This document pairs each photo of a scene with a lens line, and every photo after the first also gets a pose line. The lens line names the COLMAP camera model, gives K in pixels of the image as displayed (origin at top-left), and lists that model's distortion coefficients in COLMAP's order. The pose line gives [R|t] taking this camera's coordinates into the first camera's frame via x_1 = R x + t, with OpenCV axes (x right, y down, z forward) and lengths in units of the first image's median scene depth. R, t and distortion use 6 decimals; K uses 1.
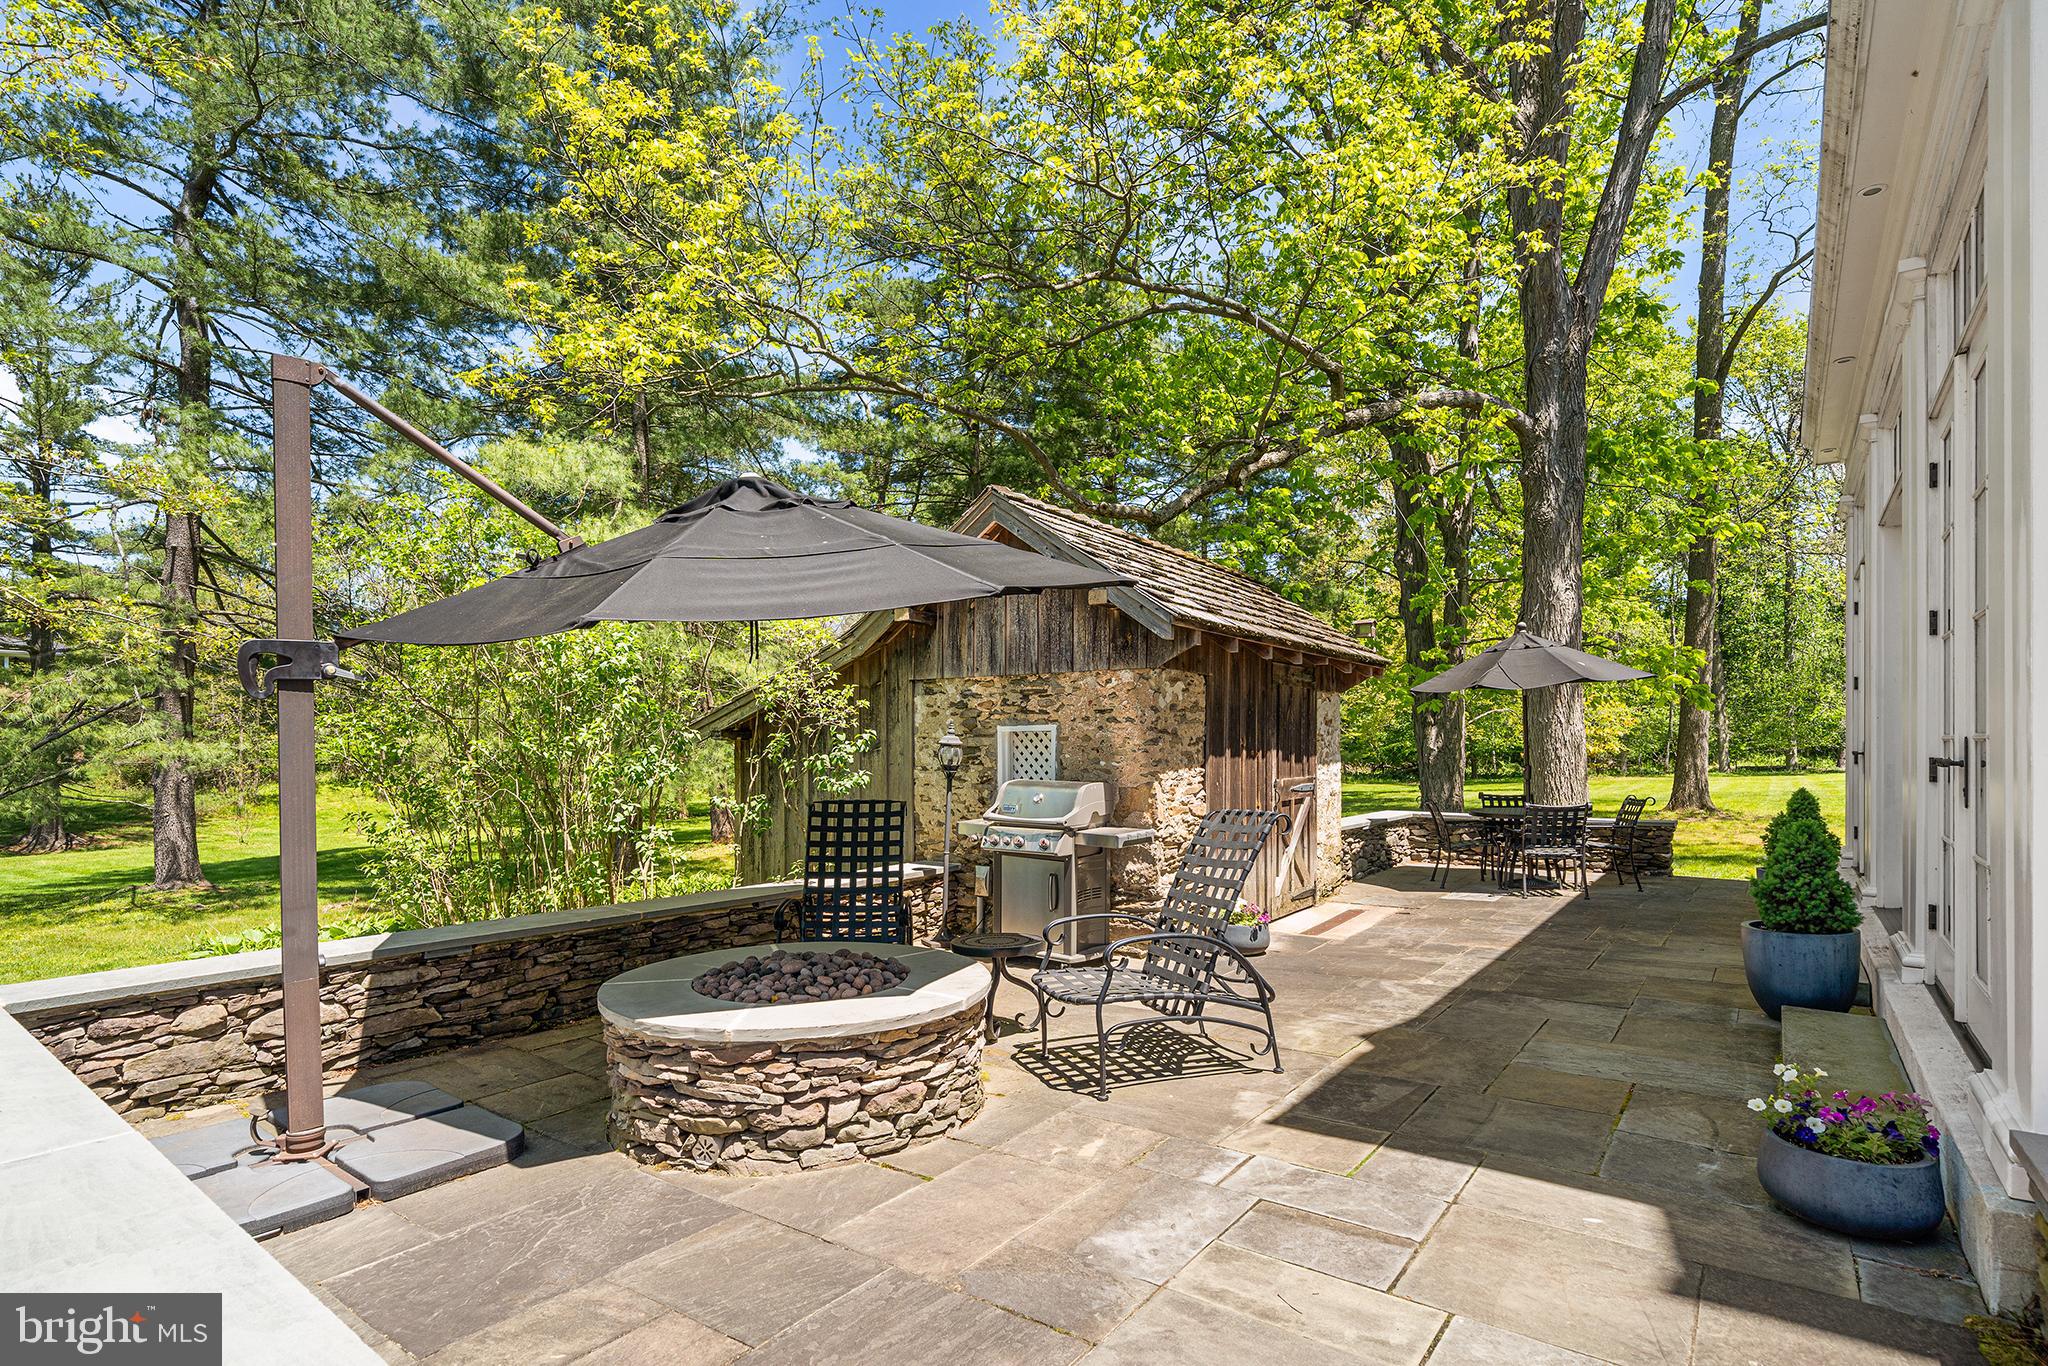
lens RADIAL K [[1038.7, 0, 1019.3], [0, 1038.7, 727.0], [0, 0, 1]] dist [-0.002691, -0.000026]
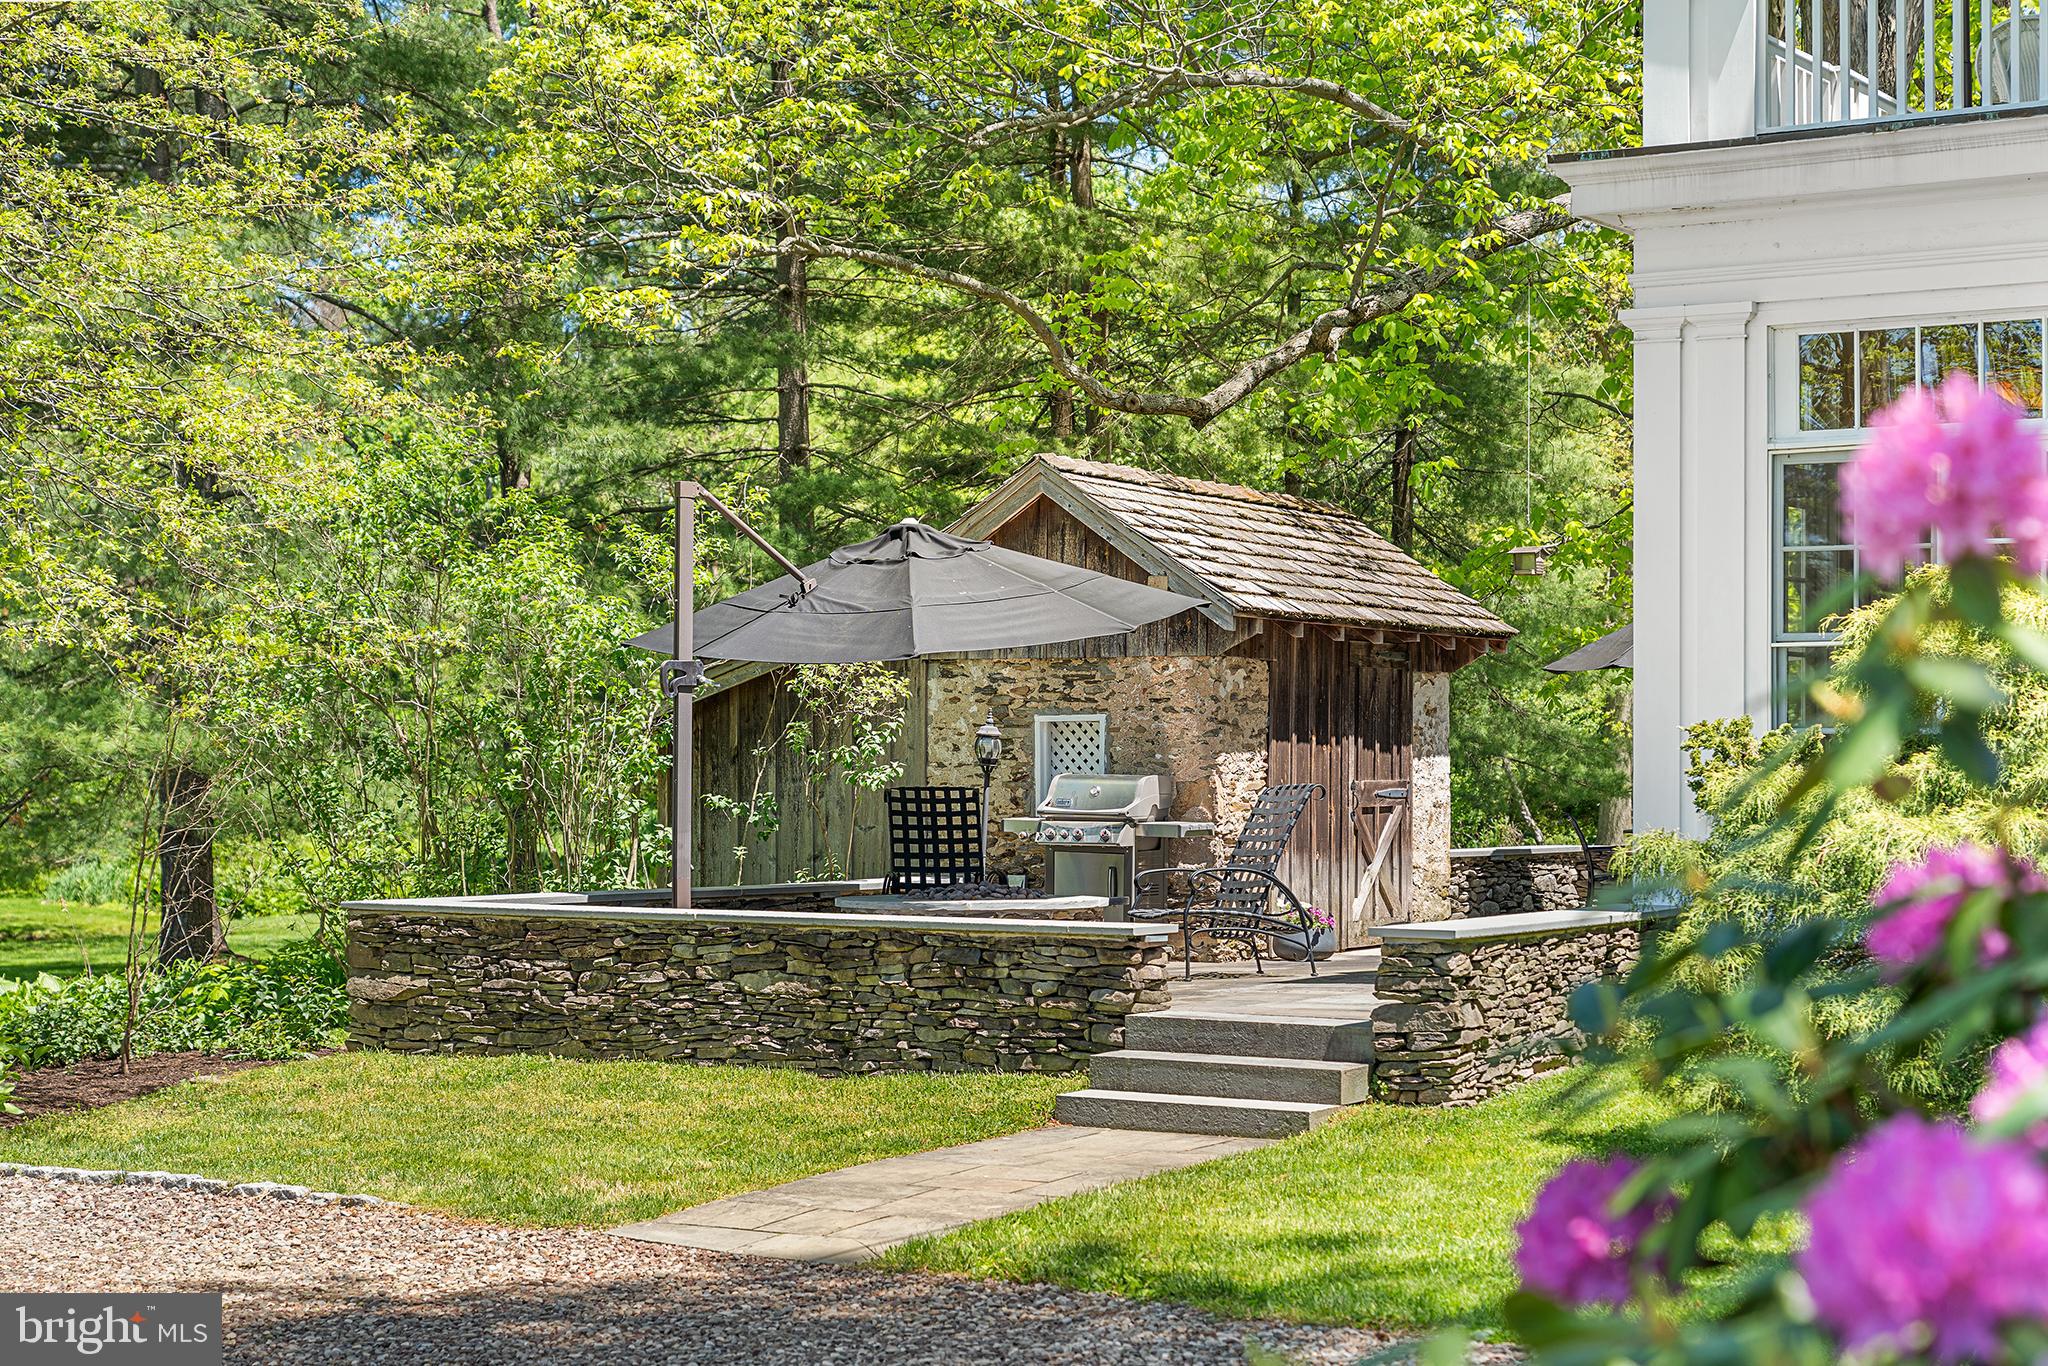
lens RADIAL K [[3569.1, 0, 1024.8], [0, 3569.1, 687.8], [0, 0, 1]] dist [0.043820, 0.000000]
pose [[0.995639, 0.006193, 0.093079, -0.331600], [-0.005646, 0.999965, -0.006138, -0.005883], [-0.093114, 0.005586, 0.995640, -2.137119]]
